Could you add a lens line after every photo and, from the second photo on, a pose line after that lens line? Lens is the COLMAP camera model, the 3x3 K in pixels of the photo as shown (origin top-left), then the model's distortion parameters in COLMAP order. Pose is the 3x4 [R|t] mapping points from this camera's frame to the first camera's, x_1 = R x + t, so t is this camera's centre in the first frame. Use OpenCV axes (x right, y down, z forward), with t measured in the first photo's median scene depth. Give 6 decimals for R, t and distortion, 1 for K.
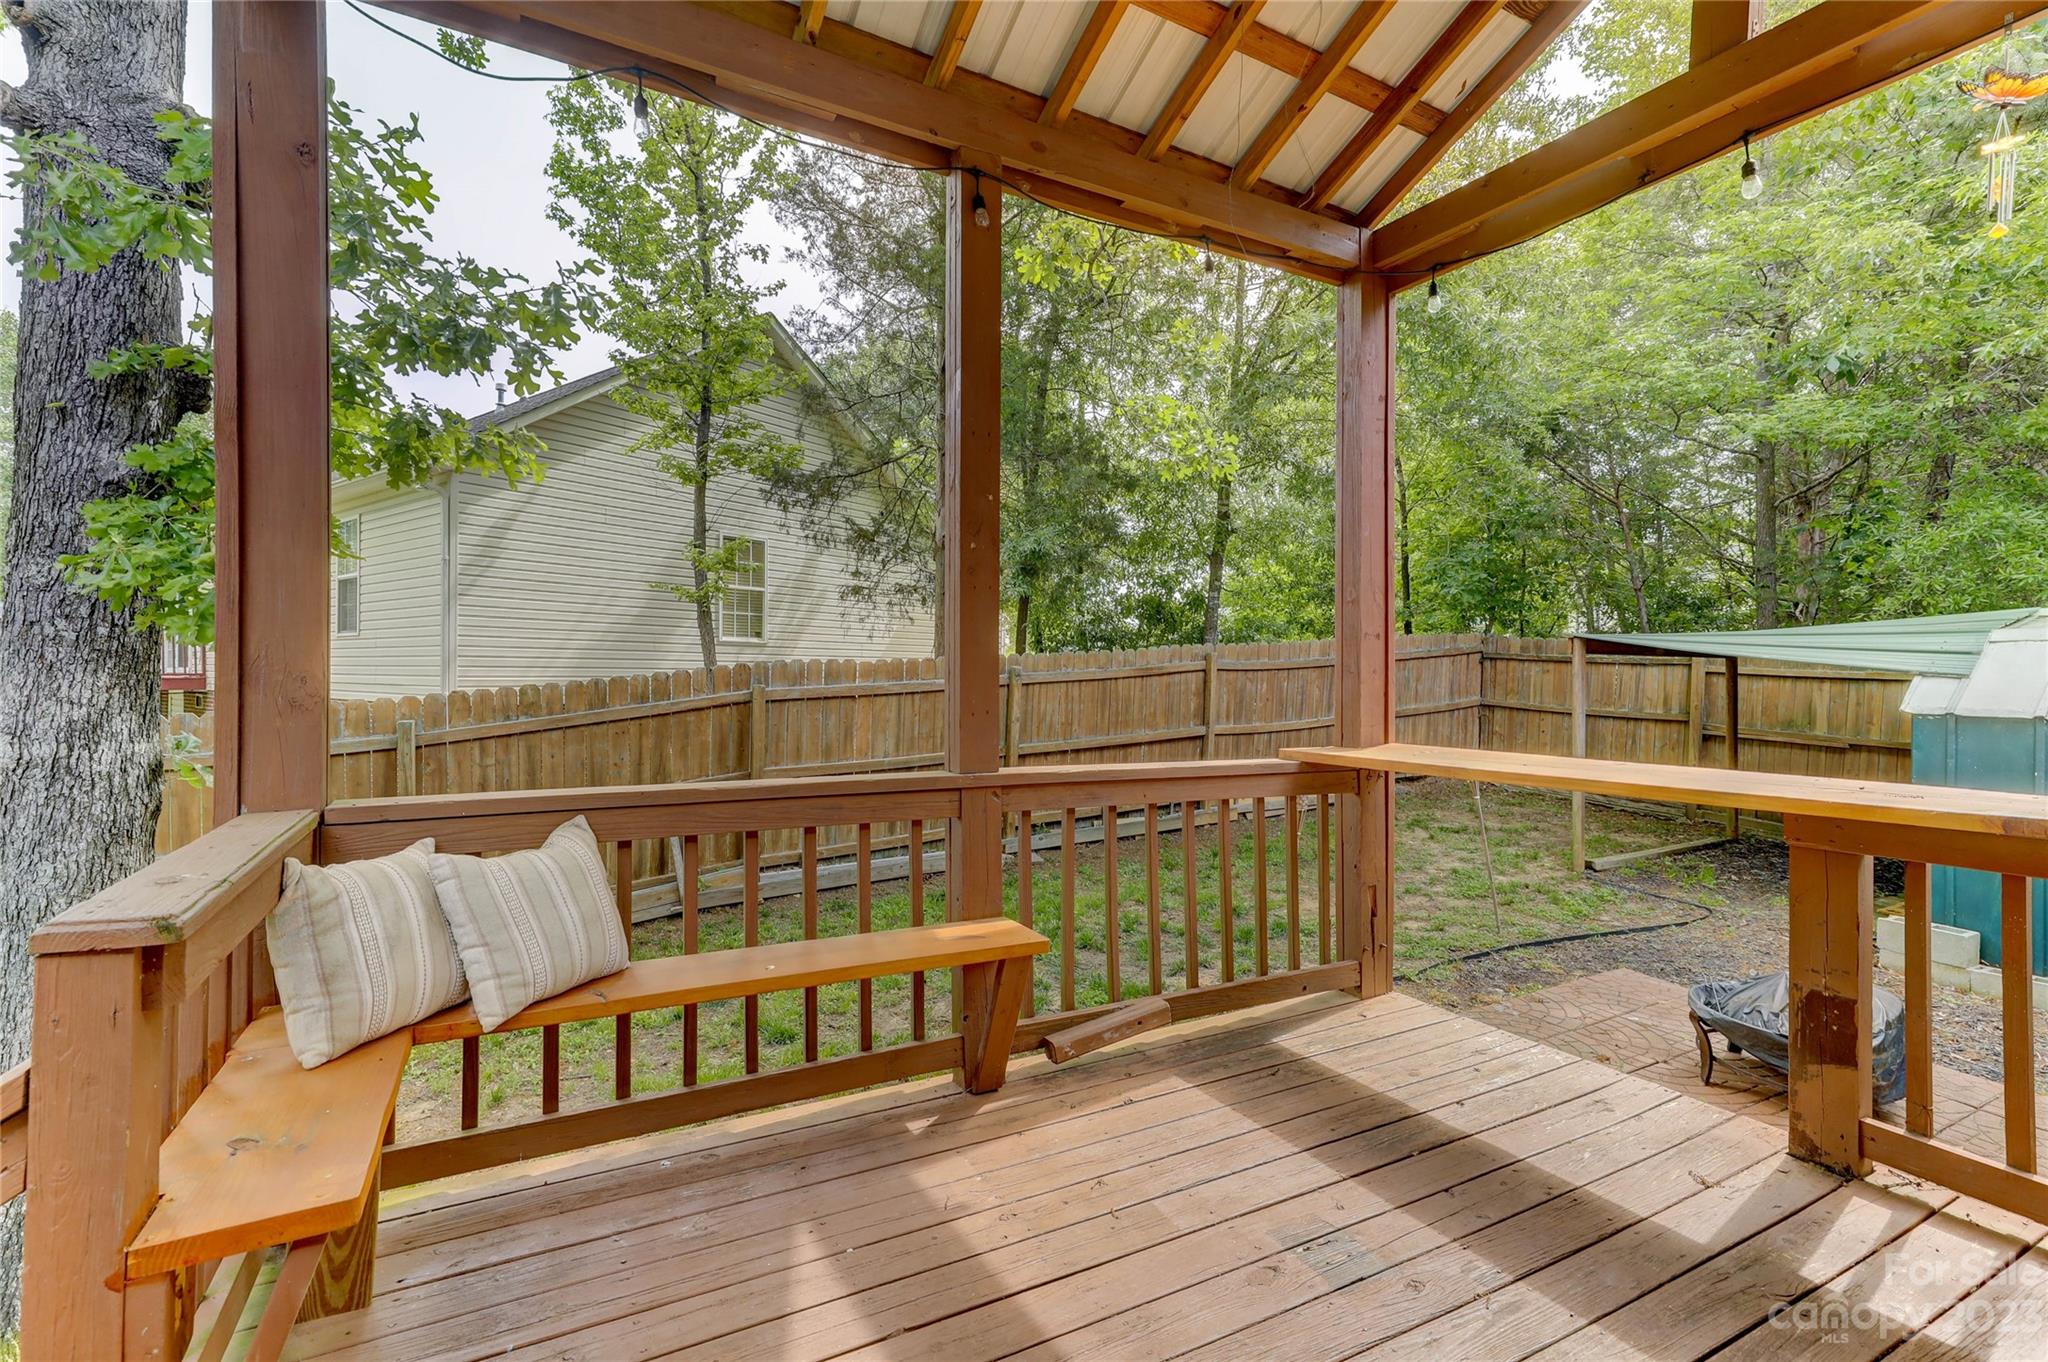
lens RADIAL K [[908.8, 0, 982.6], [0, 908.8, 677.4], [0, 0, 1]] dist [0.014298, 0.000221]
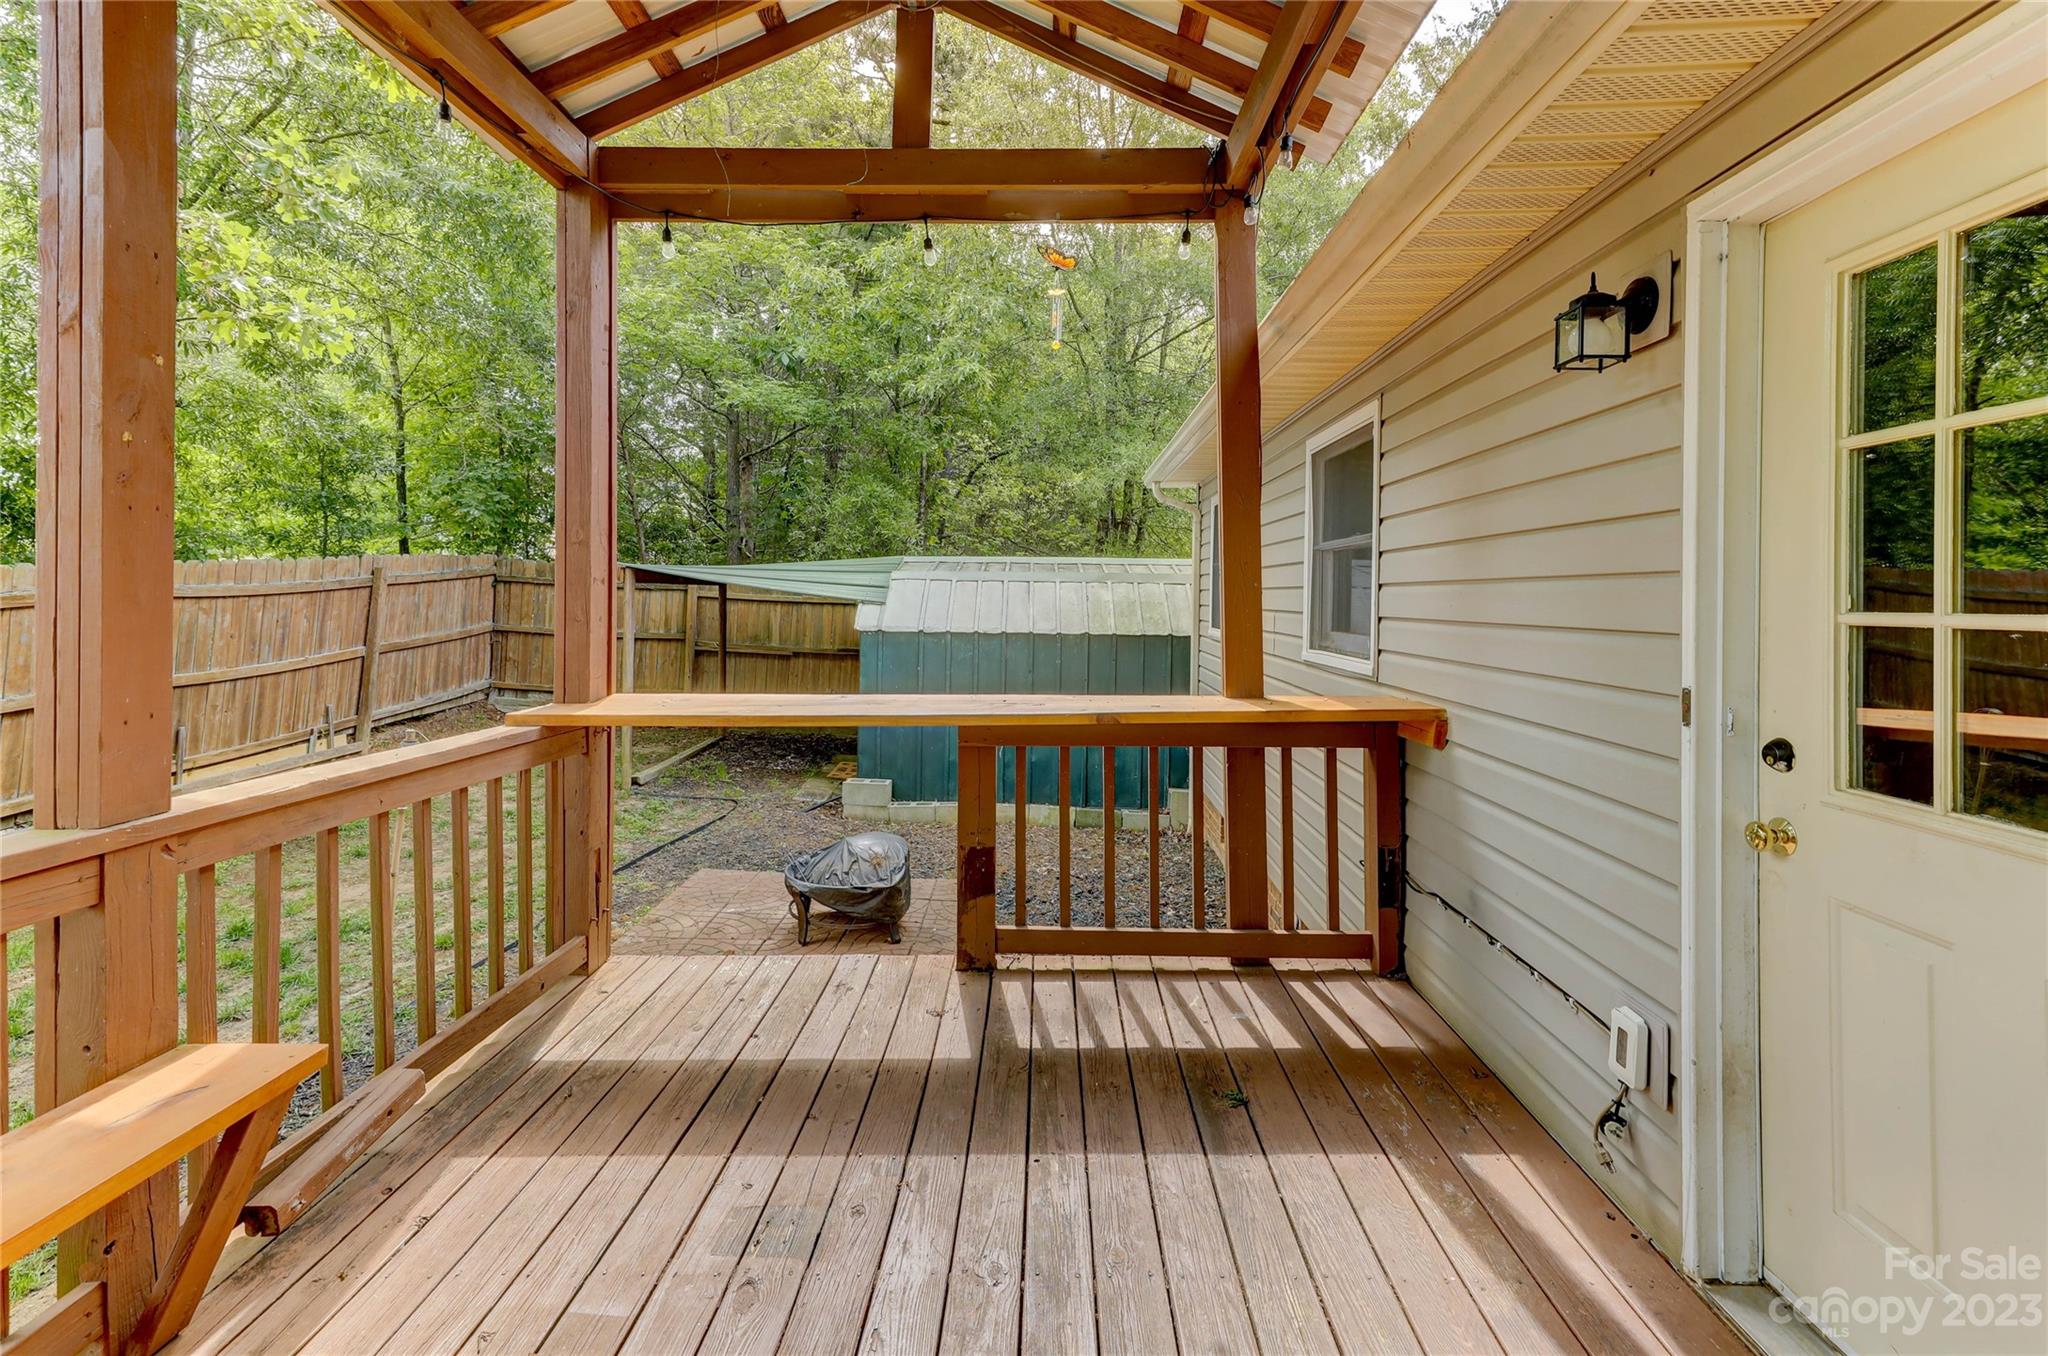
lens RADIAL K [[953.4, 0, 1026.1], [0, 953.4, 593.2], [0, 0, 1]] dist [0.028703, -0.016343]
pose [[0.480750, -0.004524, 0.876846, -0.218255], [0.004285, 0.999987, 0.002809, -0.033422], [-0.876847, 0.002407, 0.480763, 0.145901]]
